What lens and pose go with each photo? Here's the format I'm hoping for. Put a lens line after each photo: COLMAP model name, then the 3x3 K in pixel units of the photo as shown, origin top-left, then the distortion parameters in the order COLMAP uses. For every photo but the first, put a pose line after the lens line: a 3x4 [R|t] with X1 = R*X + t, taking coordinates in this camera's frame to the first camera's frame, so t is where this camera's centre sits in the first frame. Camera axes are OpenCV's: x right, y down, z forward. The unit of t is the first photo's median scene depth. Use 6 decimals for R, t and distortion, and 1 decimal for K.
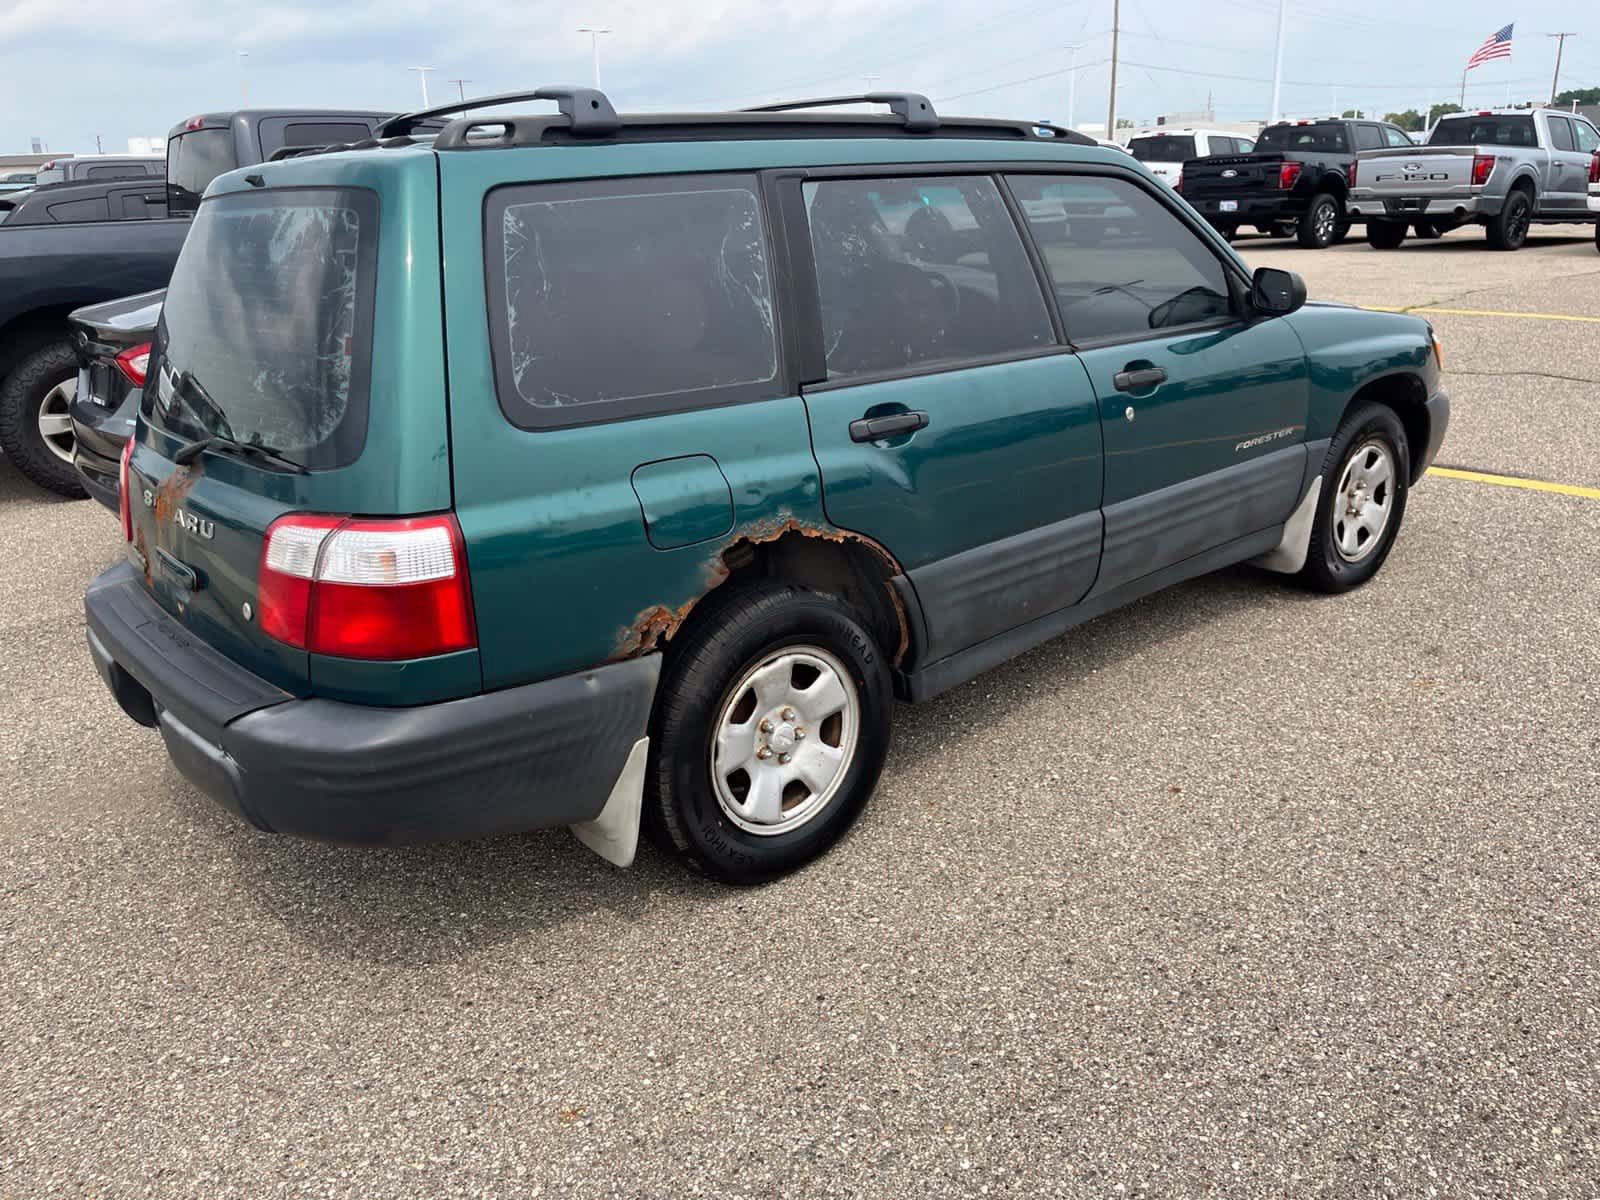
lens RADIAL K [[1206.0, 0, 788.5], [0, 1206.0, 588.8], [0, 0, 1]] dist [0.064972, -0.091393]
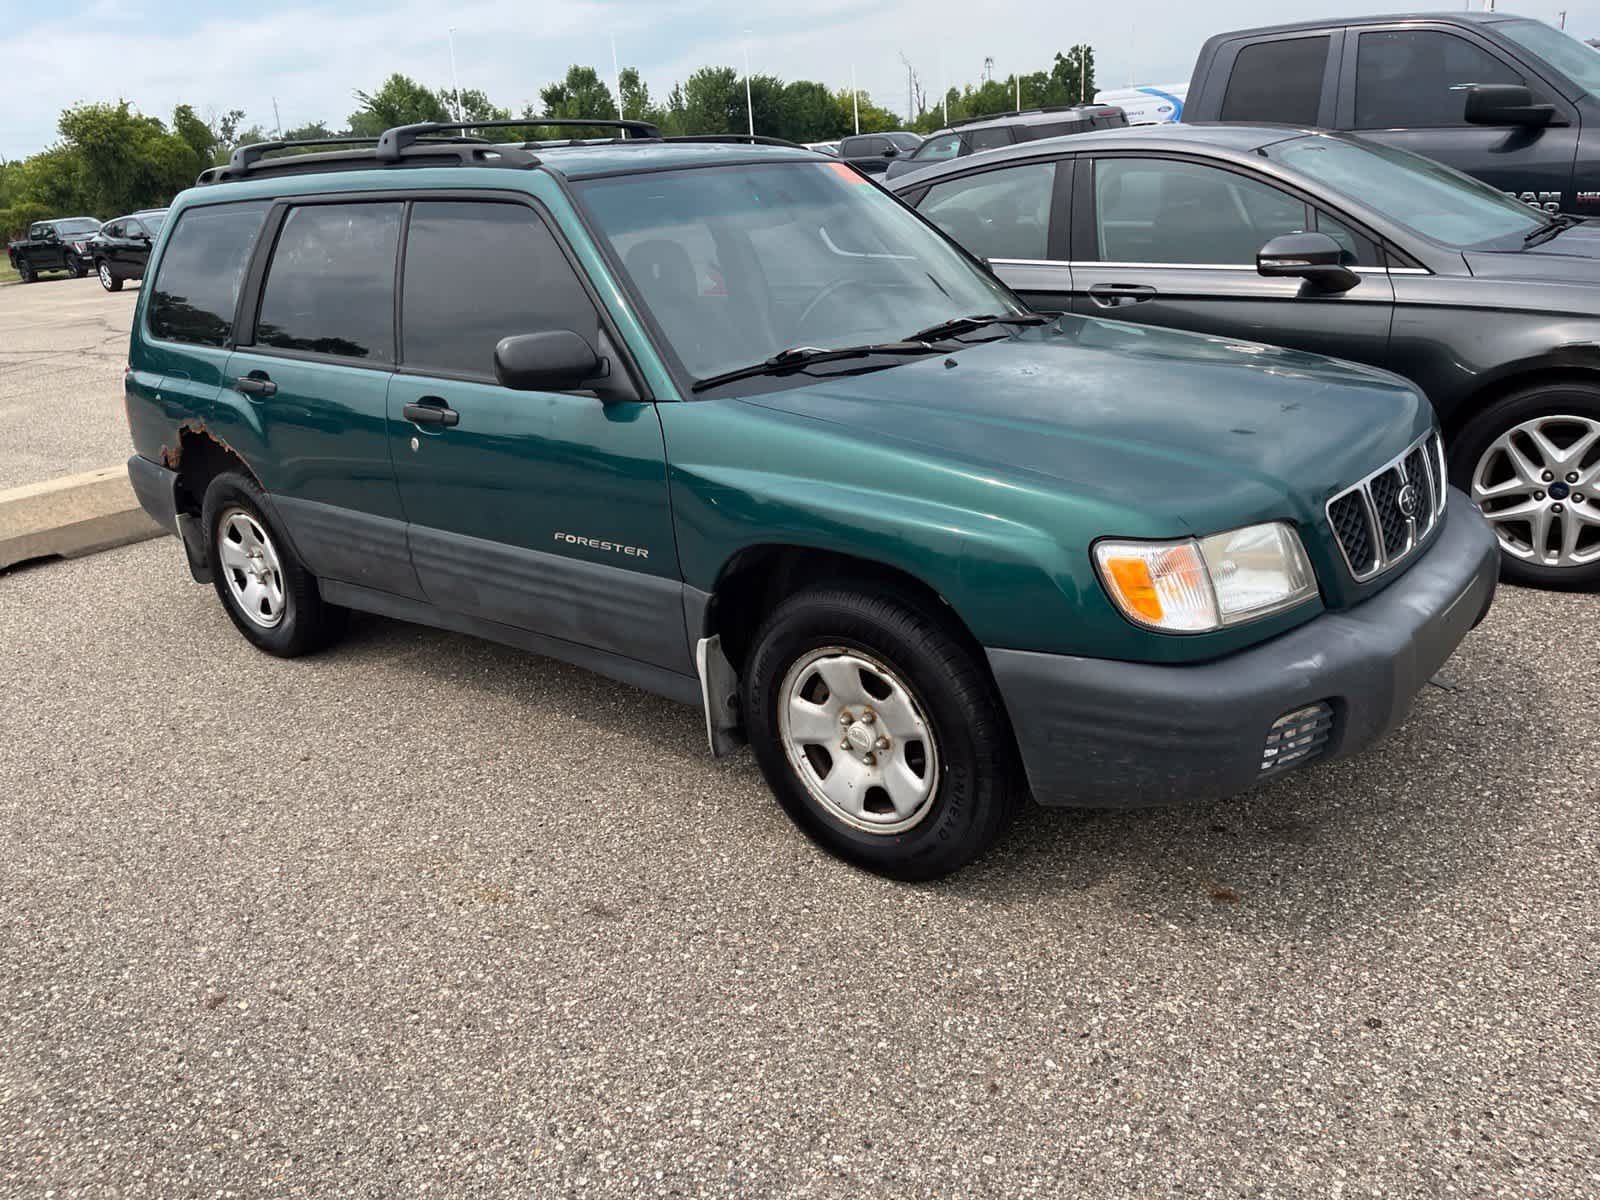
lens RADIAL K [[1216.5, 0, 786.6], [0, 1216.5, 610.5], [0, 0, 1]] dist [0.076230, -0.107556]
pose [[0.174092, 0.371423, -0.911996, 1.661356], [-0.249148, 0.912619, 0.324116, -0.535975], [0.952689, 0.170796, 0.251419, 1.318731]]
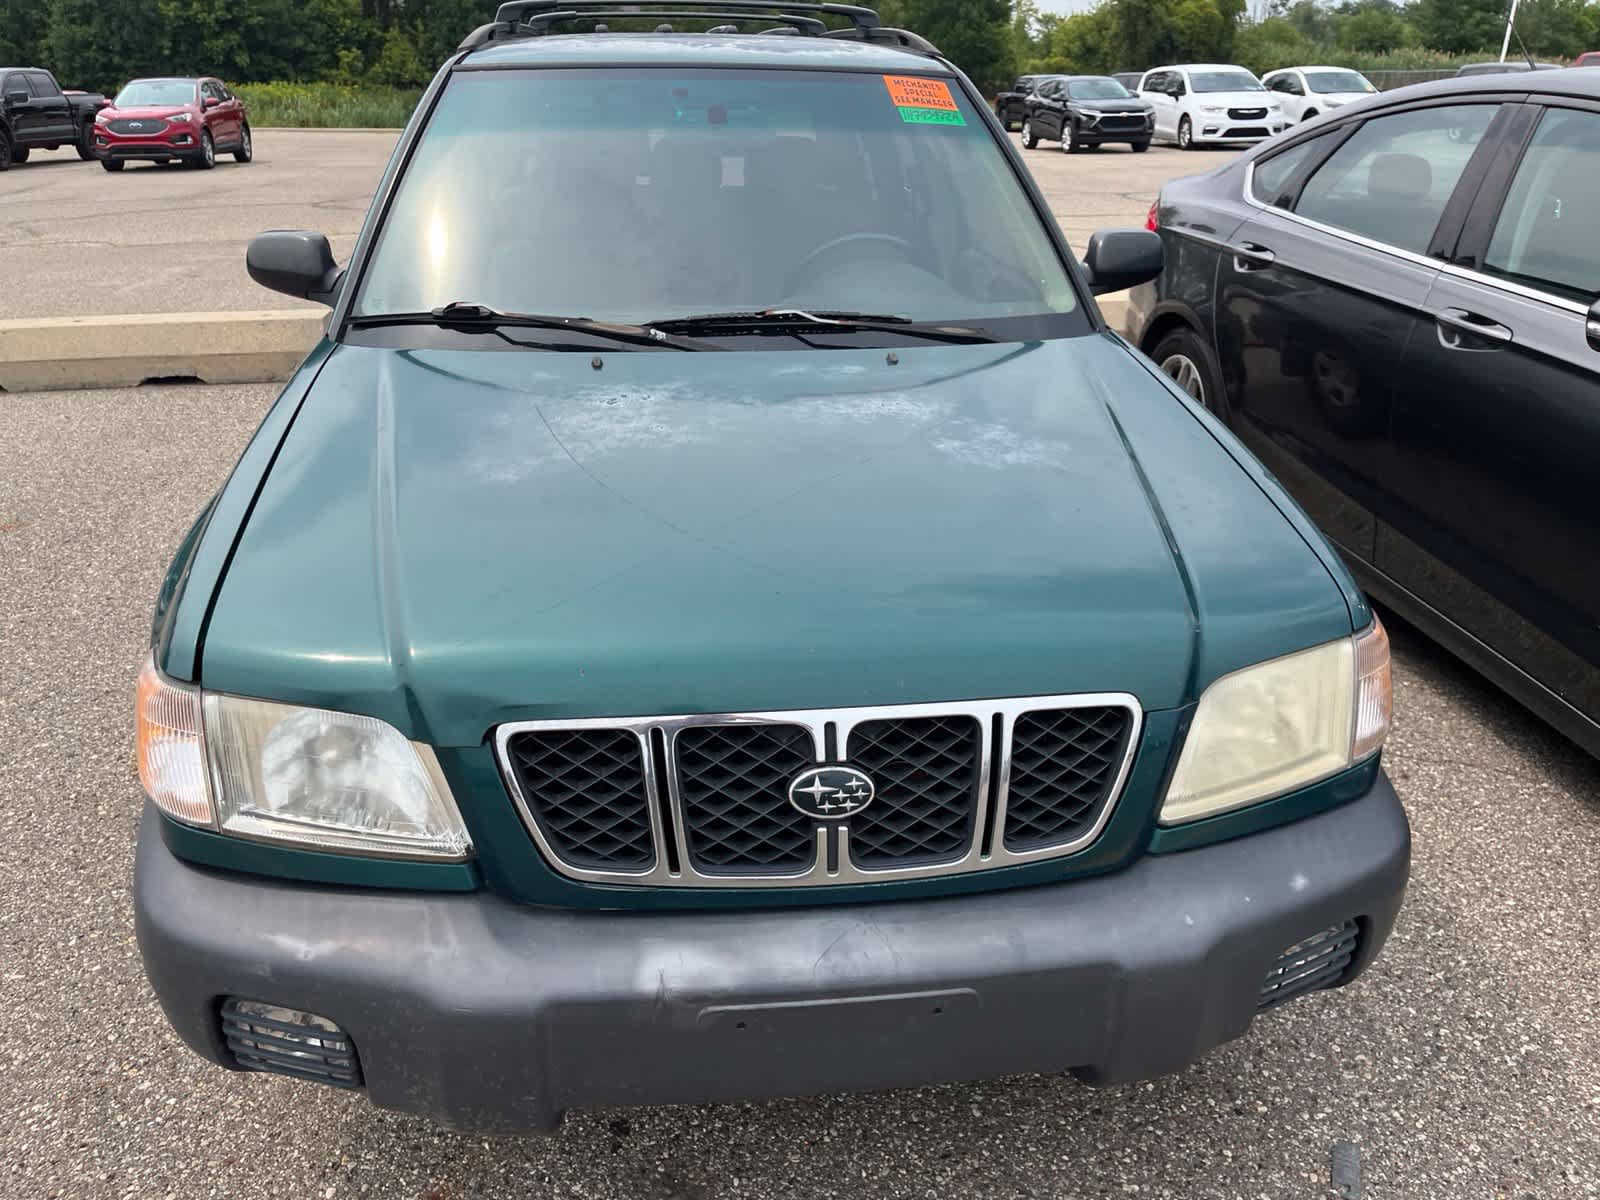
lens RADIAL K [[1216.5, 0, 795.4], [0, 1216.5, 588.5], [0, 0, 1]] dist [0.076230, -0.107556]
pose [[-0.552517, 0.365851, -0.748918, 1.179254], [-0.238684, 0.791442, 0.562715, -0.792771], [0.798595, 0.489665, -0.349962, 2.175047]]
